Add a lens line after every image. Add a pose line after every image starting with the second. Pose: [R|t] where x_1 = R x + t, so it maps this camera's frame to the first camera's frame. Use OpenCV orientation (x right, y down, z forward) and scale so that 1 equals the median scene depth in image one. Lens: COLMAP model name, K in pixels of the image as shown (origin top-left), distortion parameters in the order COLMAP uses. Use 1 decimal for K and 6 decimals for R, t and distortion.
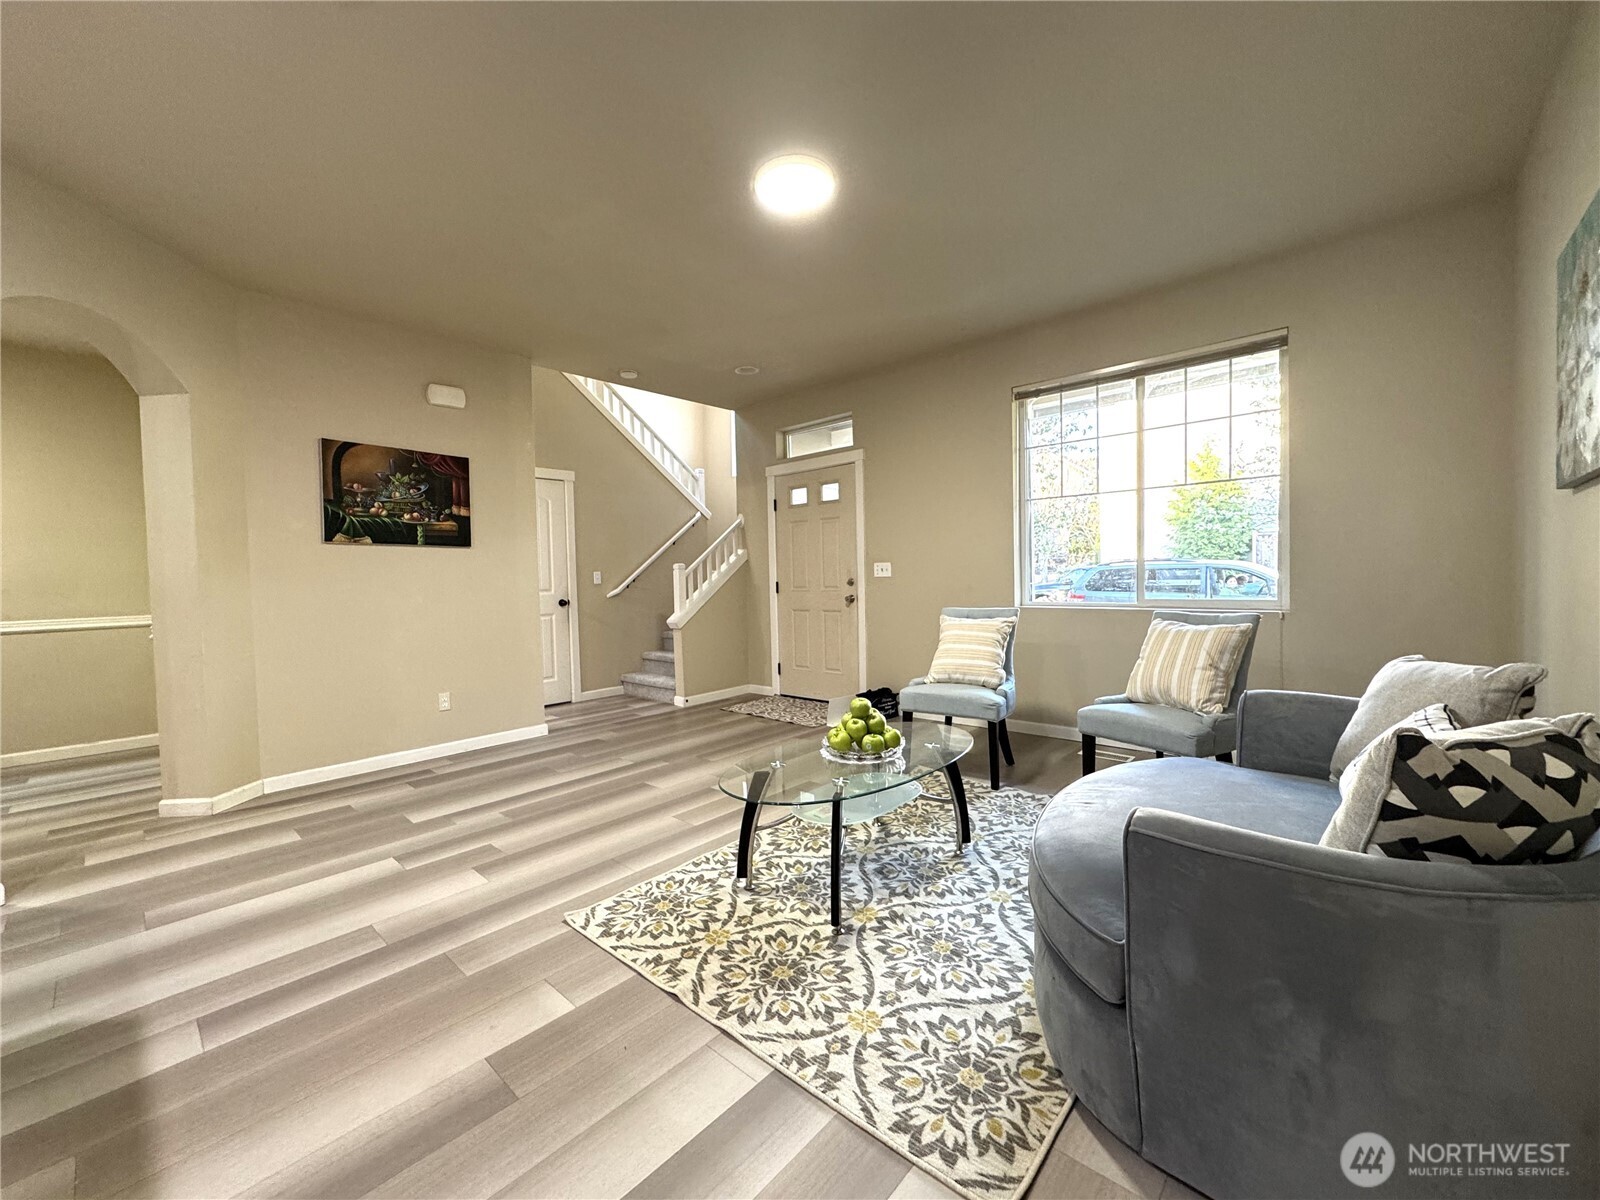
lens RADIAL K [[636.7, 0, 791.5], [0, 636.7, 596.9], [0, 0, 1]] dist [-0.002061, 0.000380]
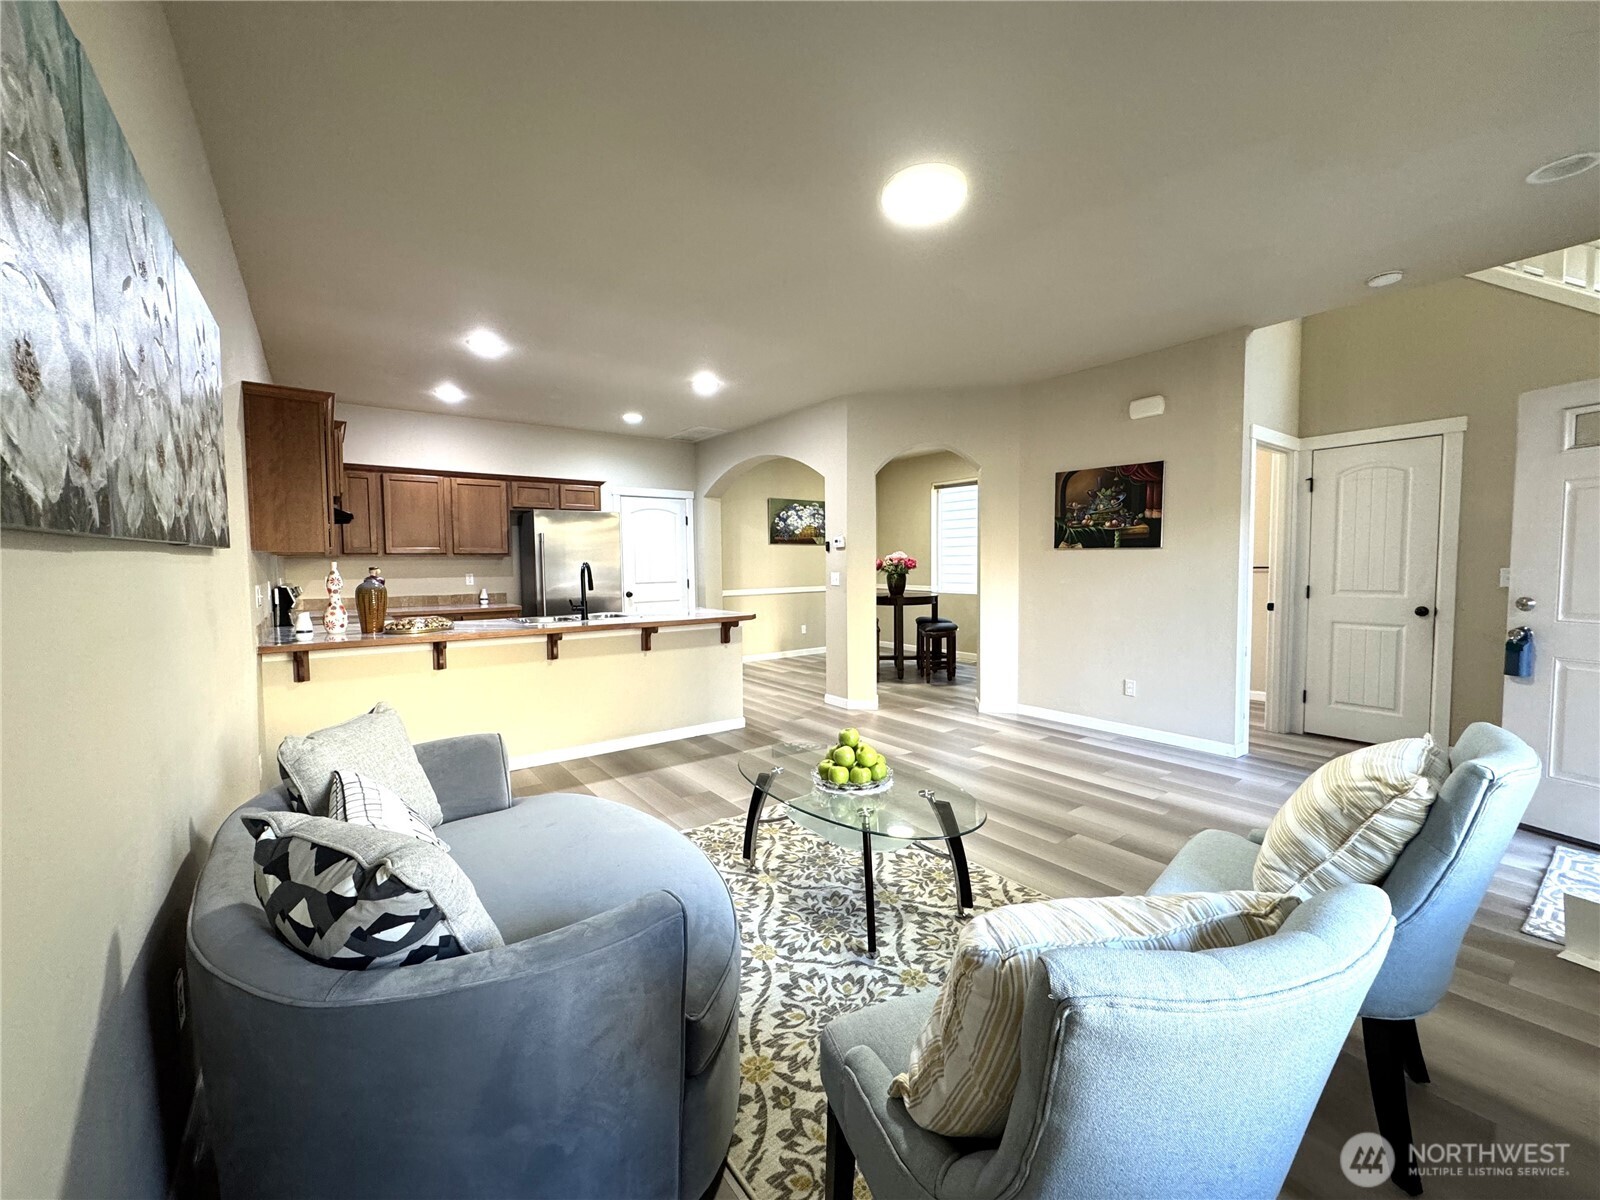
lens RADIAL K [[636.7, 0, 799.0], [0, 636.7, 598.3], [0, 0, 1]] dist [-0.002061, 0.000380]
pose [[-0.187947, 0.080899, -0.978842, 0.782018], [-0.011137, 0.996362, 0.084485, -0.096496], [0.982116, 0.026780, -0.186362, 0.774081]]
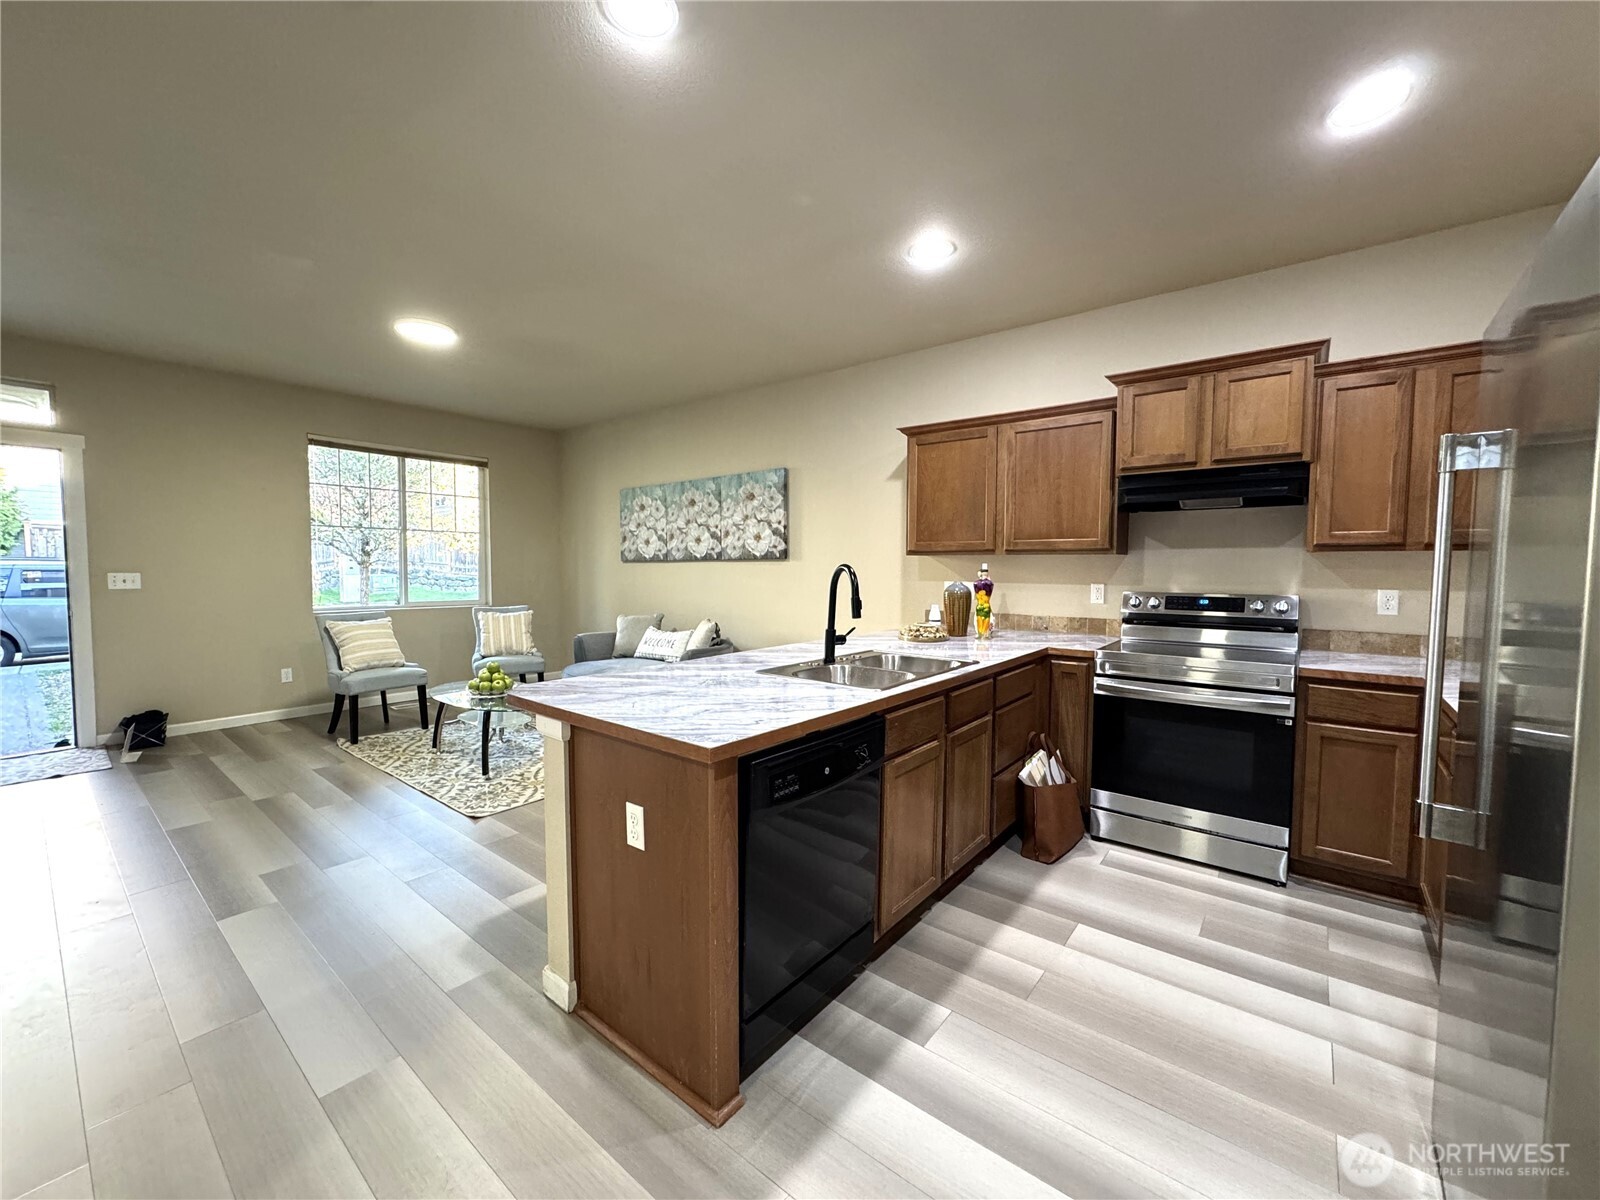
lens RADIAL K [[636.7, 0, 801.4], [0, 636.7, 598.5], [0, 0, 1]] dist [-0.002061, 0.000380]
pose [[-0.067255, -0.031300, 0.997245, -1.197164], [0.022105, 0.999216, 0.032853, -0.040121], [-0.997491, 0.024253, -0.066510, 0.180280]]
